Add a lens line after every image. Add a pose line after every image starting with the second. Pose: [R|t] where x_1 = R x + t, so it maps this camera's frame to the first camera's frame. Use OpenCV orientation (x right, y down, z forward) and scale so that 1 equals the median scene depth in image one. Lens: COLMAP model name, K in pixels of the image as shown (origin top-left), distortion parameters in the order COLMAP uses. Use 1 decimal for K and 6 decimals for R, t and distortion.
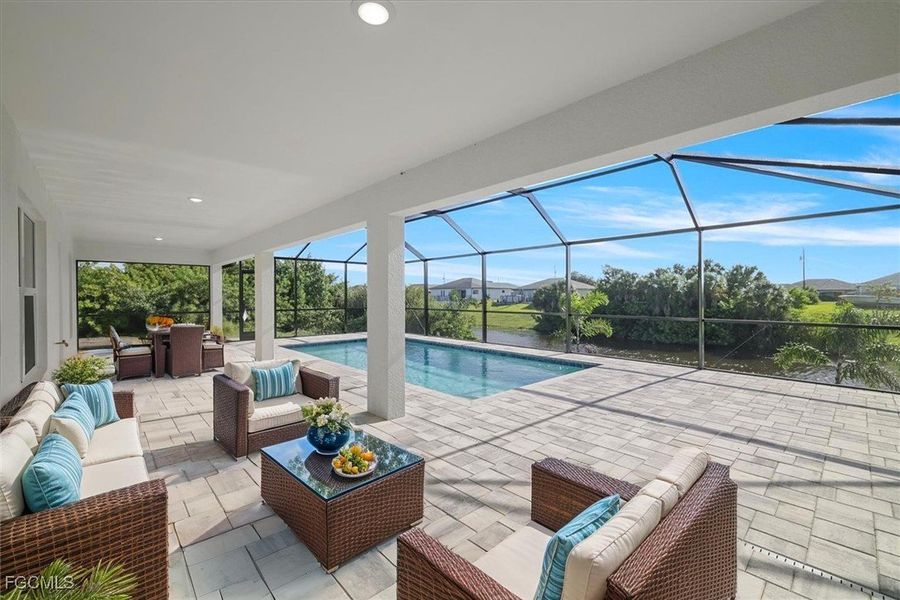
lens RADIAL K [[376.5, 0, 450.4], [0, 376.5, 296.6], [0, 0, 1]] dist [0.000093, -0.000317]
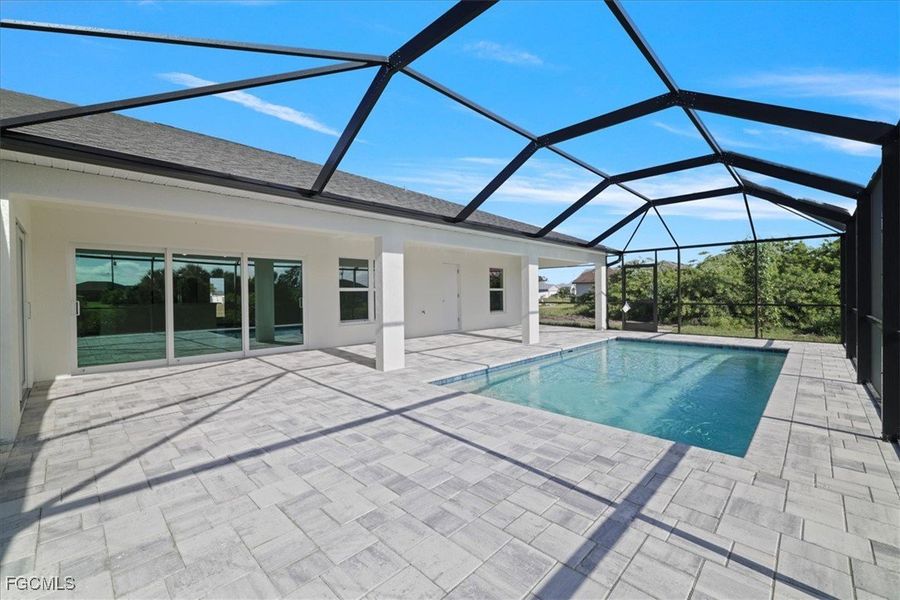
lens RADIAL K [[376.5, 0, 450.4], [0, 376.5, 296.6], [0, 0, 1]] dist [0.000093, -0.000317]
pose [[0.050128, 0.008533, -0.998706, 0.269488], [0.008708, 0.999922, 0.008980, 0.002801], [0.998705, -0.009146, 0.050050, 0.236391]]
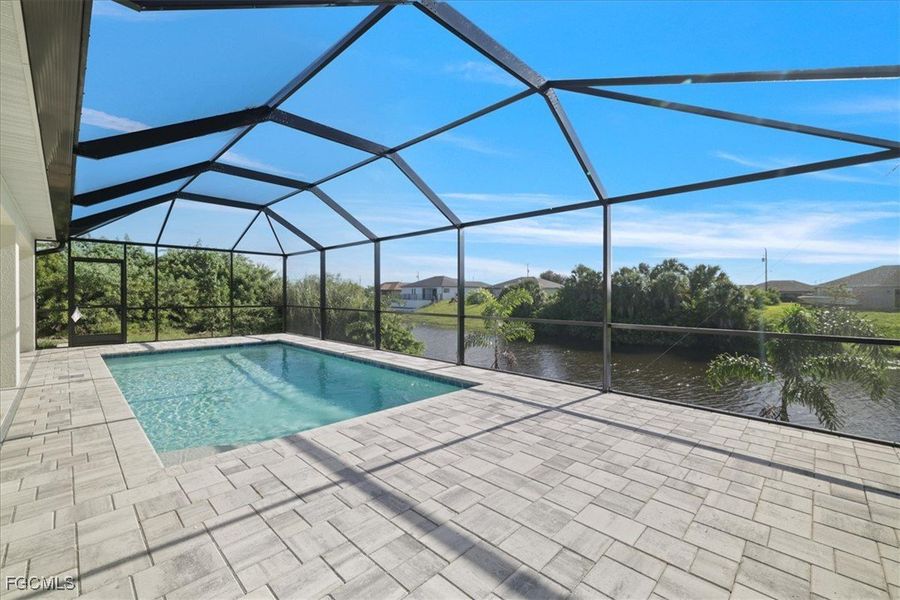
lens RADIAL K [[376.5, 0, 450.4], [0, 376.5, 296.6], [0, 0, 1]] dist [0.000093, -0.000317]
pose [[0.998549, 0.007091, 0.053385, 0.104406], [-0.007275, 0.999968, 0.003243, 0.001992], [-0.053360, -0.003627, 0.998569, 0.091571]]
